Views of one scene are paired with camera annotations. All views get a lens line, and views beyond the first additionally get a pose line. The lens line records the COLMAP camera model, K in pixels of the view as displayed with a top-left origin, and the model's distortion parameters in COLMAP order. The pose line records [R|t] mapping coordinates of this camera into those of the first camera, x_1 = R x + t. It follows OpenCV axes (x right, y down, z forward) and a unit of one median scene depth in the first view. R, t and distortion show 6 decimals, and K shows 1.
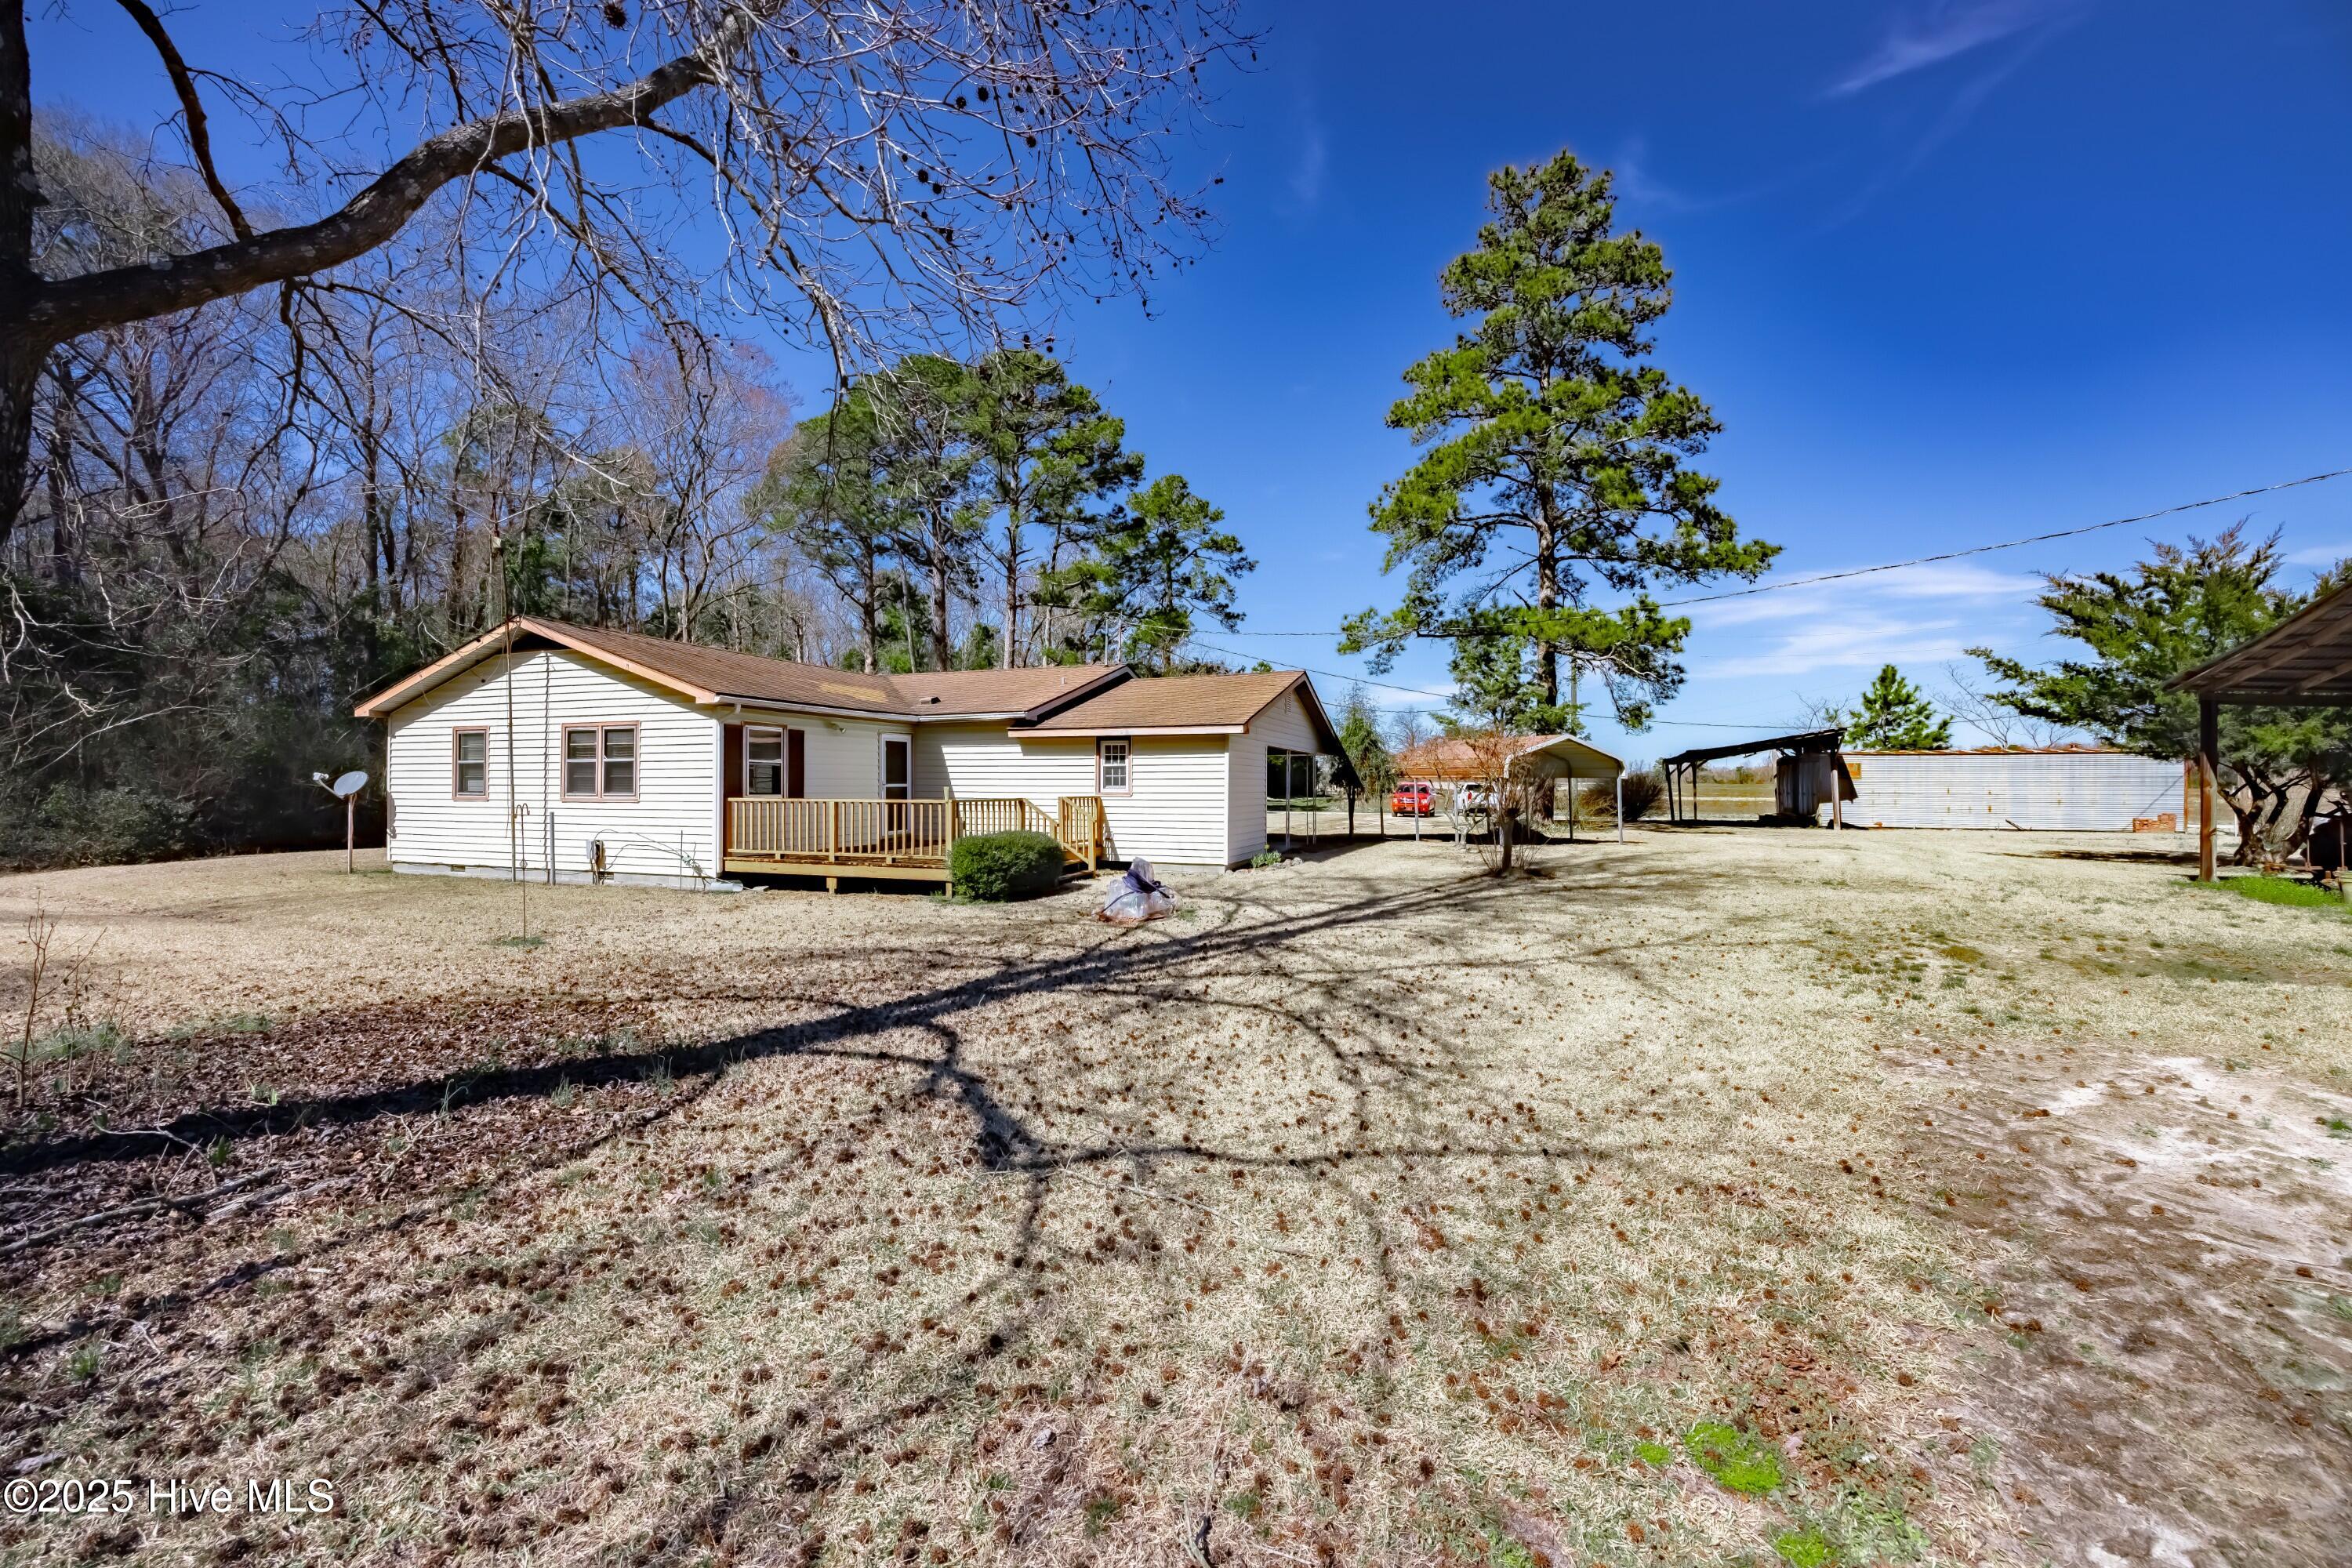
lens RADIAL K [[941.1, 0, 1175.0], [0, 941.1, 787.9], [0, 0, 1]] dist [-0.000158, -0.000041]
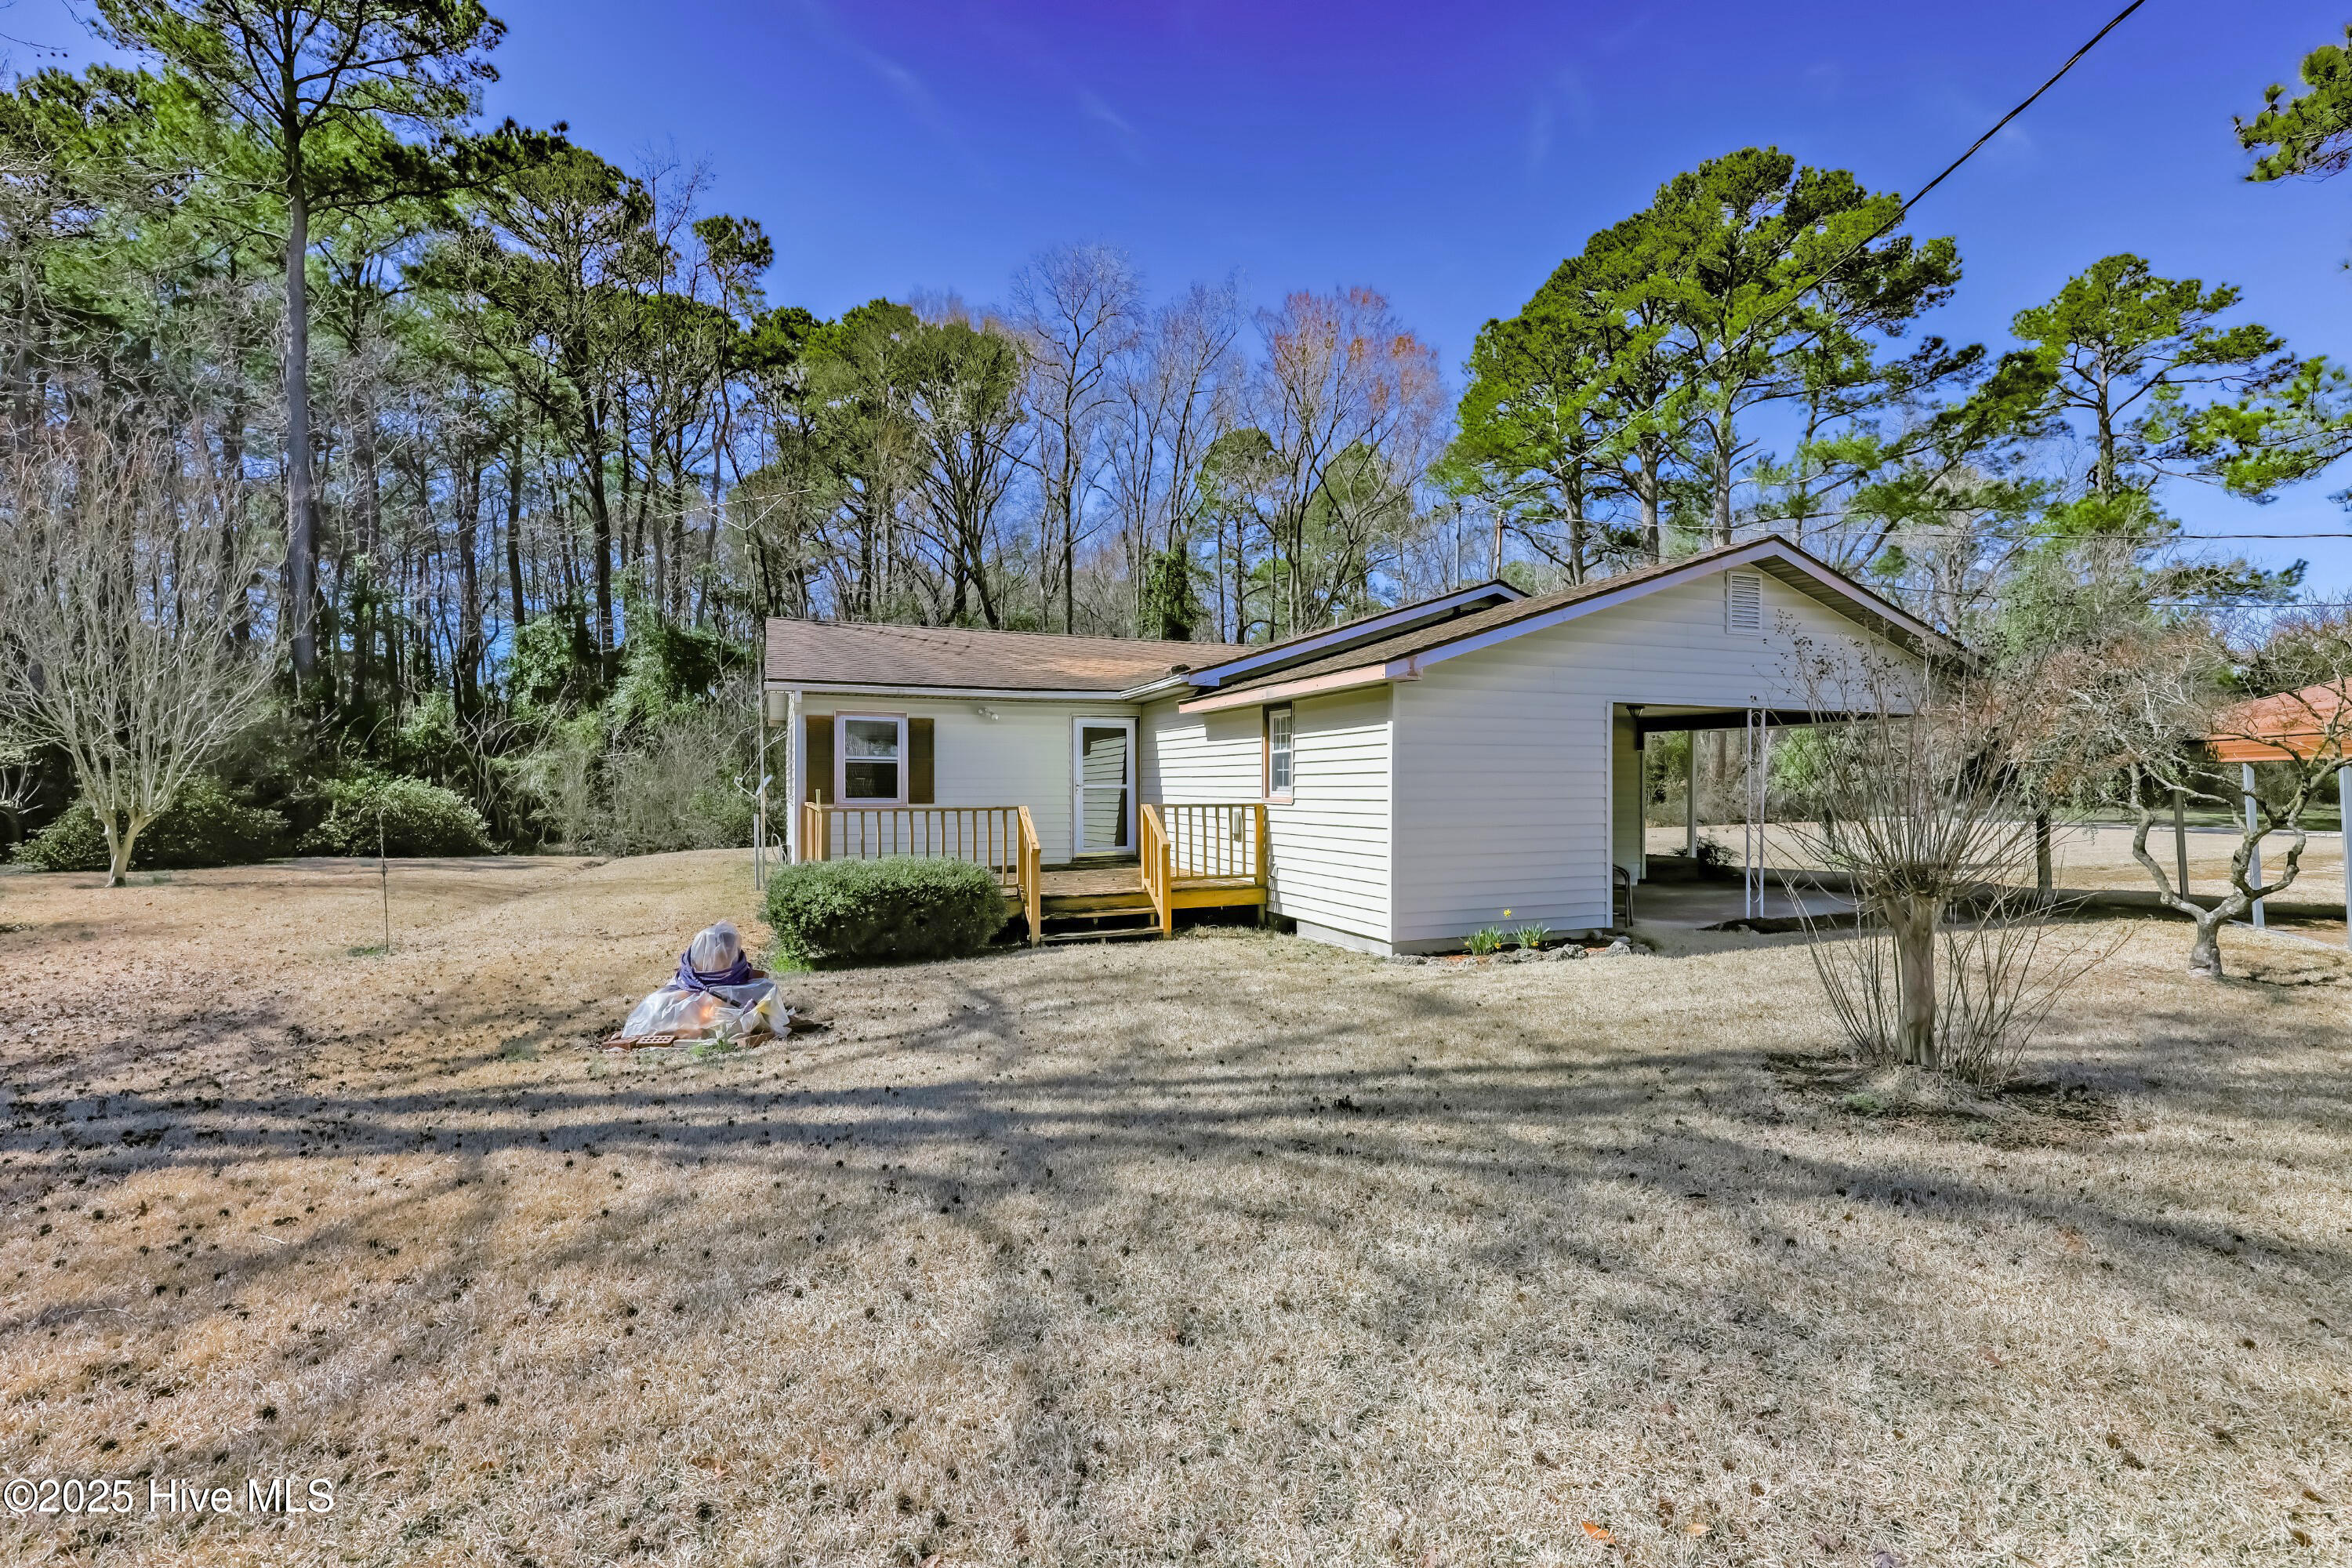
lens RADIAL K [[1020.6, 0, 1176.0], [0, 1020.6, 787.3], [0, 0, 1]] dist [0.000302, 0.000107]
pose [[0.652161, 0.001082, -0.758079, 0.374459], [-0.001615, 0.999999, 0.000038, -0.001497], [0.758079, 0.001200, 0.652162, 0.528574]]
